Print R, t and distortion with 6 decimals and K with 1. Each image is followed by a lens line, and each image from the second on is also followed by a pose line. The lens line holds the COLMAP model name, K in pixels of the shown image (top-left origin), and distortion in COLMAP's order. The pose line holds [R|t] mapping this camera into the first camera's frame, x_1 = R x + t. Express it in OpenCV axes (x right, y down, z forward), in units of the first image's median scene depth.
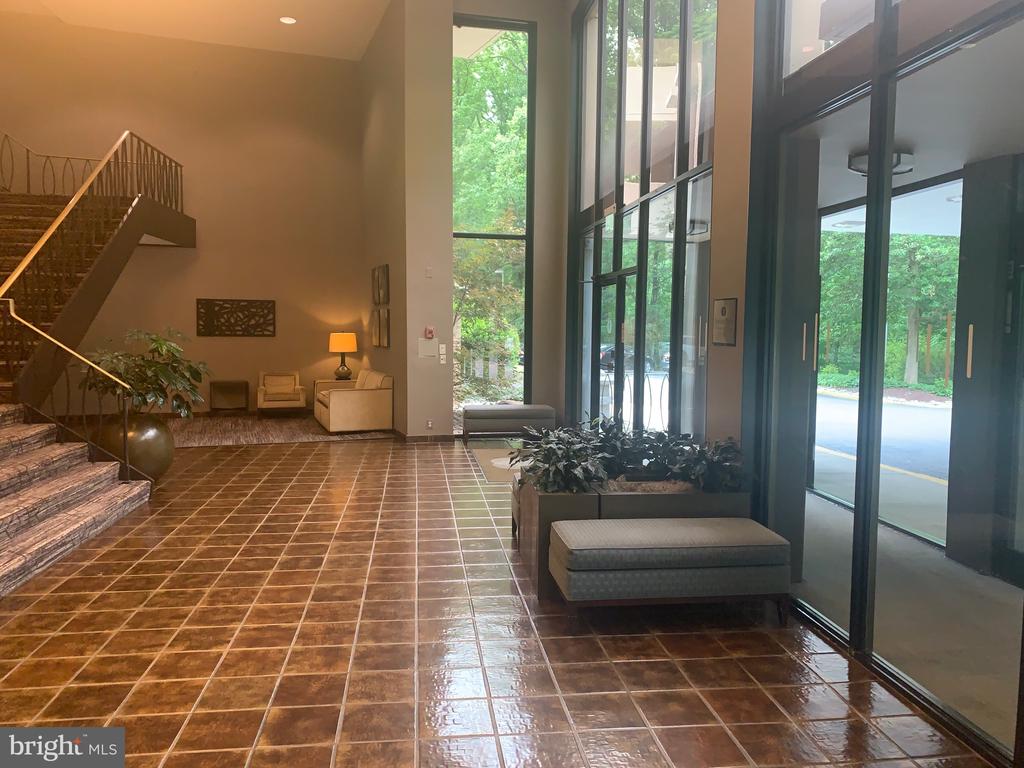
lens RADIAL K [[768.2, 0, 512.9], [0, 768.2, 376.1], [0, 0, 1]] dist [0.024840, 0.000977]
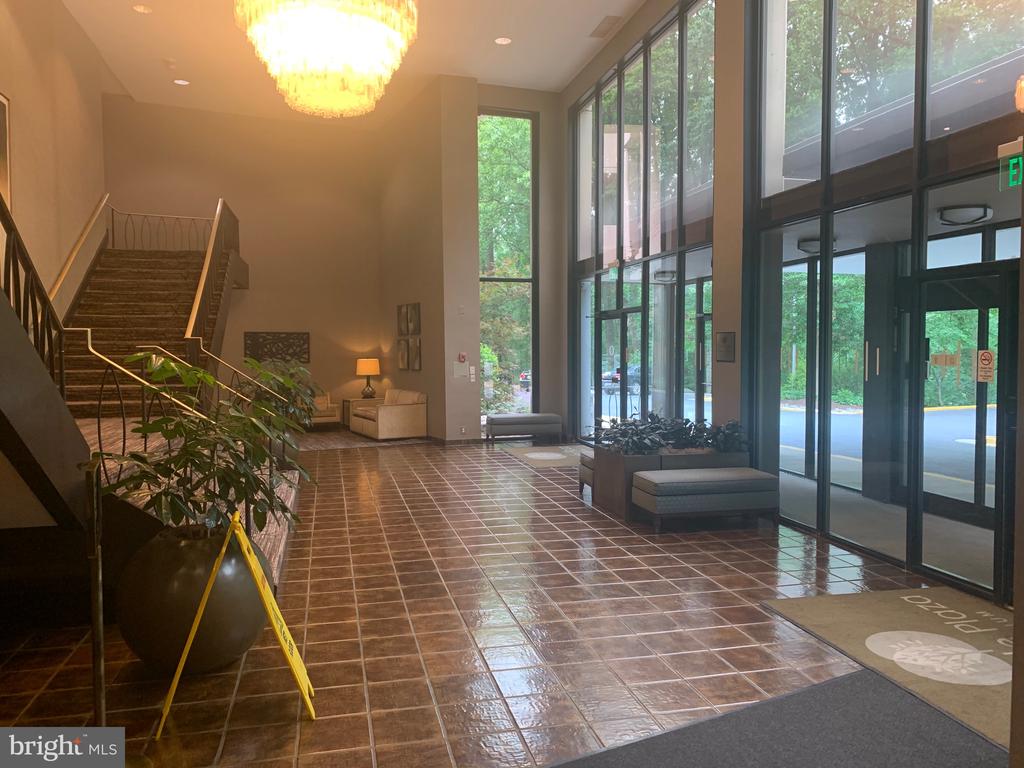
lens RADIAL K [[768.2, 0, 512.5], [0, 768.2, 387.8], [0, 0, 1]] dist [0.024840, 0.000977]
pose [[0.994014, -0.021076, 0.107201, -0.149032], [0.022663, 0.999651, -0.013600, 0.010999], [-0.106877, 0.015948, 0.994144, -0.232720]]
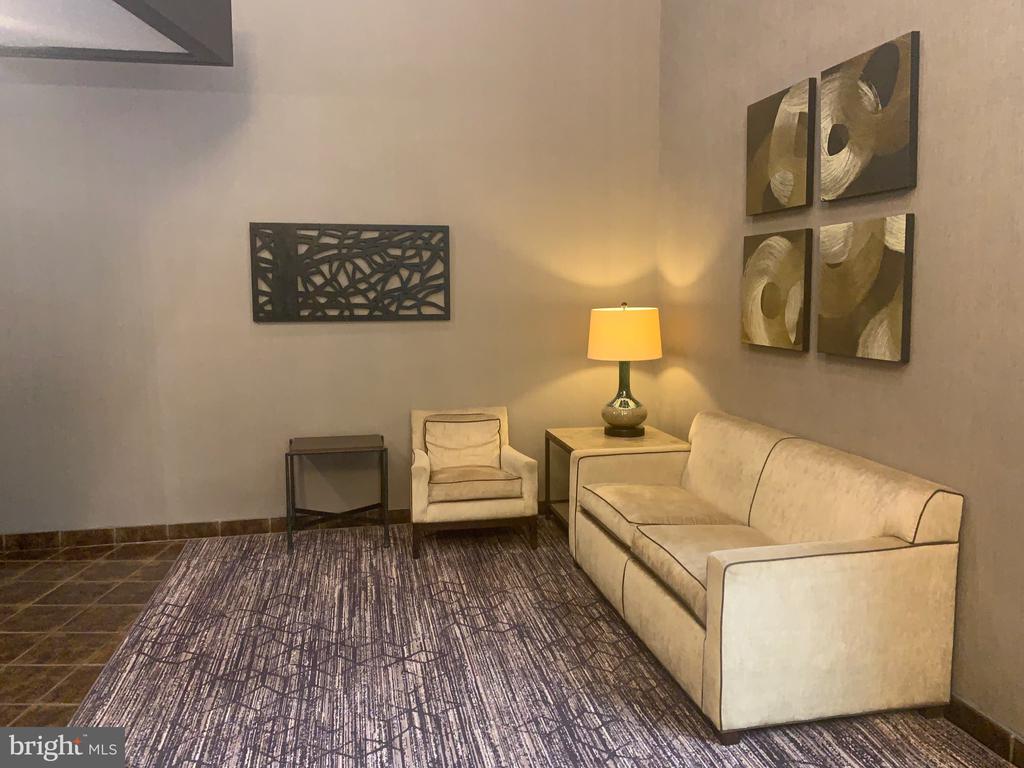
lens RADIAL K [[768.2, 0, 512.3], [0, 768.2, 386.0], [0, 0, 1]] dist [0.024840, 0.000977]
pose [[0.986922, 0.001235, -0.161196, -0.250468], [0.007792, 0.998436, 0.055356, -0.045802], [0.161012, -0.055888, 0.985369, 0.723985]]
